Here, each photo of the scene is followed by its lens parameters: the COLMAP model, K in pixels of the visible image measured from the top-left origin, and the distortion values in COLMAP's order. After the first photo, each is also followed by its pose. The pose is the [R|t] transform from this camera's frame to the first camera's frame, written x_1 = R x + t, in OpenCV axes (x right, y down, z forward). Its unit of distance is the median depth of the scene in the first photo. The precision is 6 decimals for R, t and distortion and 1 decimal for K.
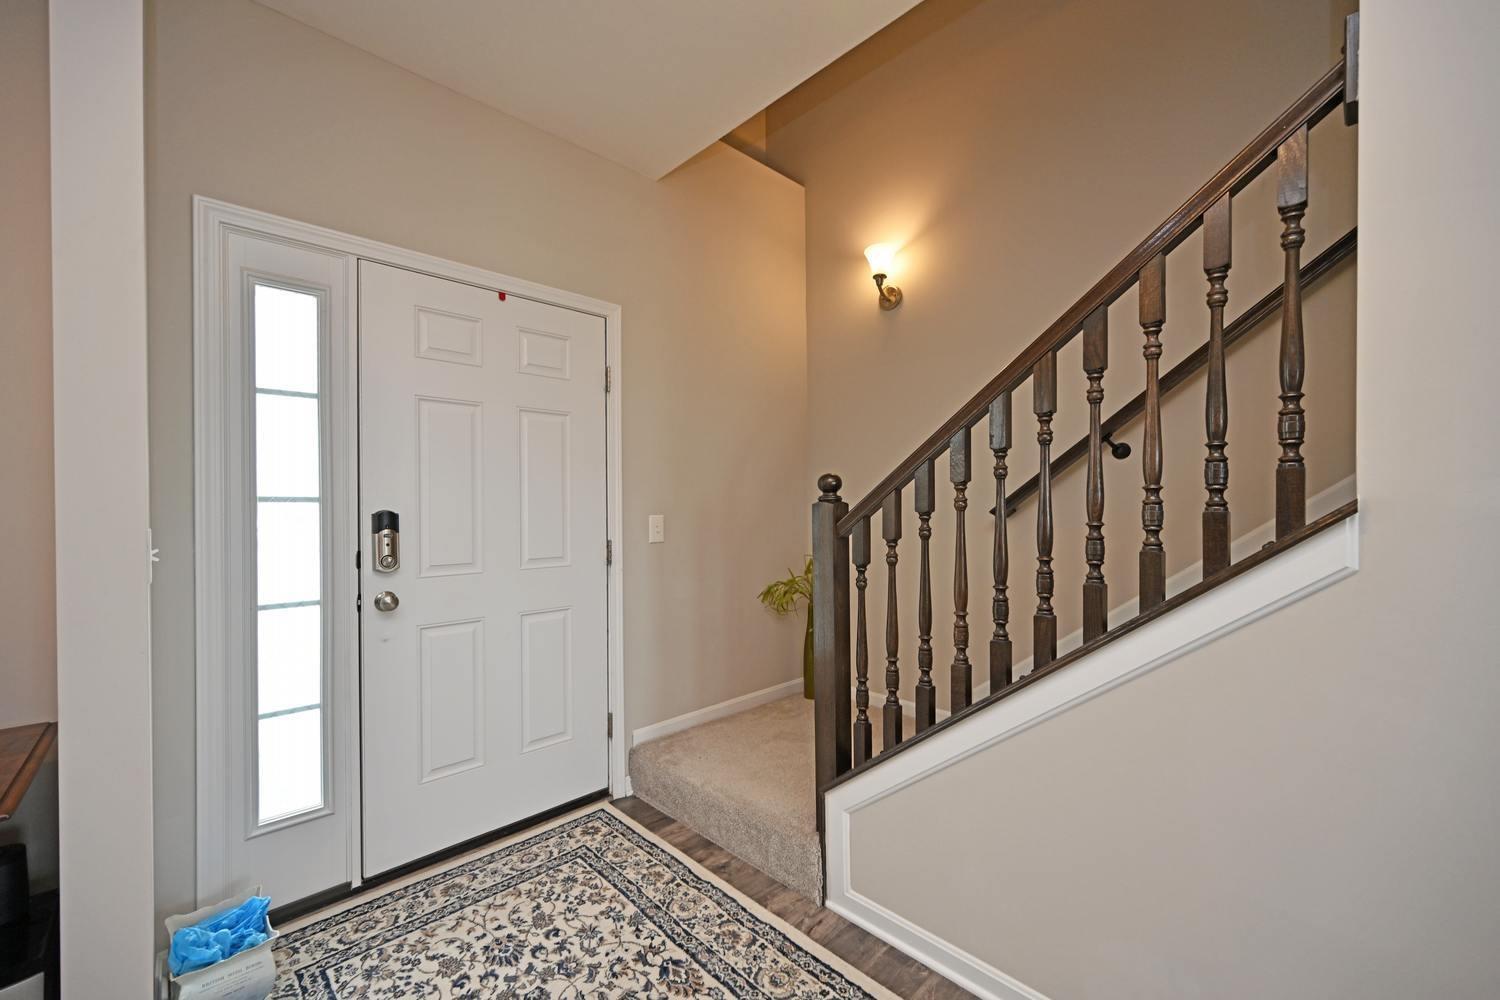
lens RADIAL K [[589.1, 0, 758.8], [0, 589.1, 507.2], [0, 0, 1]] dist [0.001354, -0.000072]
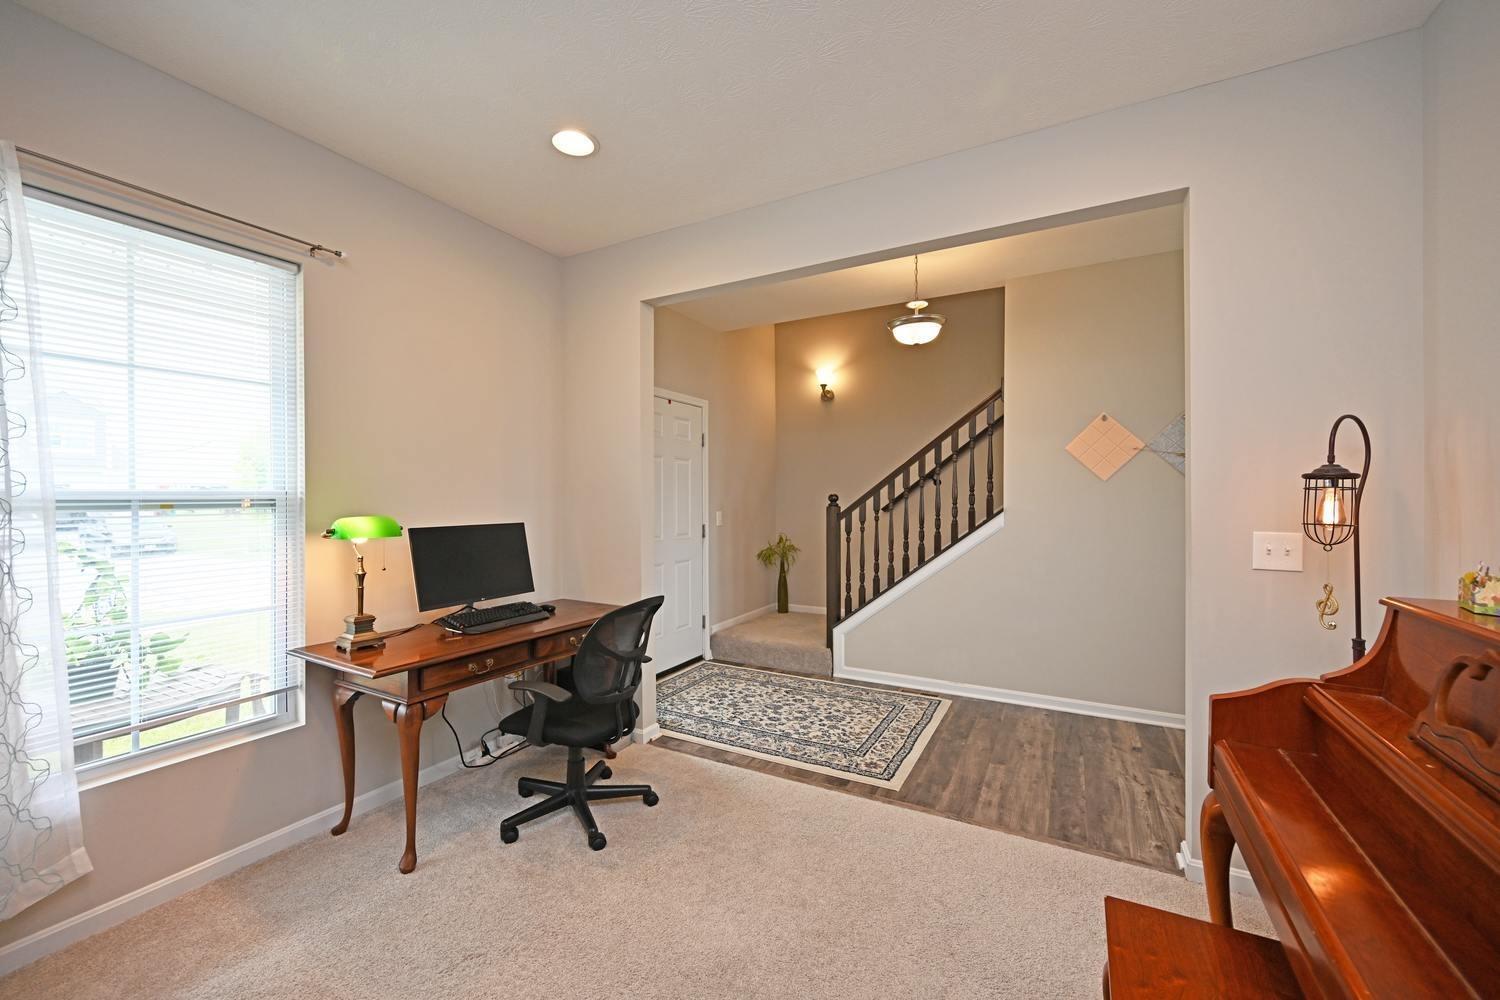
lens RADIAL K [[589.1, 0, 758.3], [0, 589.1, 501.8], [0, 0, 1]] dist [0.001354, -0.000072]
pose [[0.953564, 0.002609, 0.301180, -0.852194], [-0.002731, 0.999996, -0.000016, -0.023835], [-0.301179, -0.000808, 0.953567, -1.119722]]
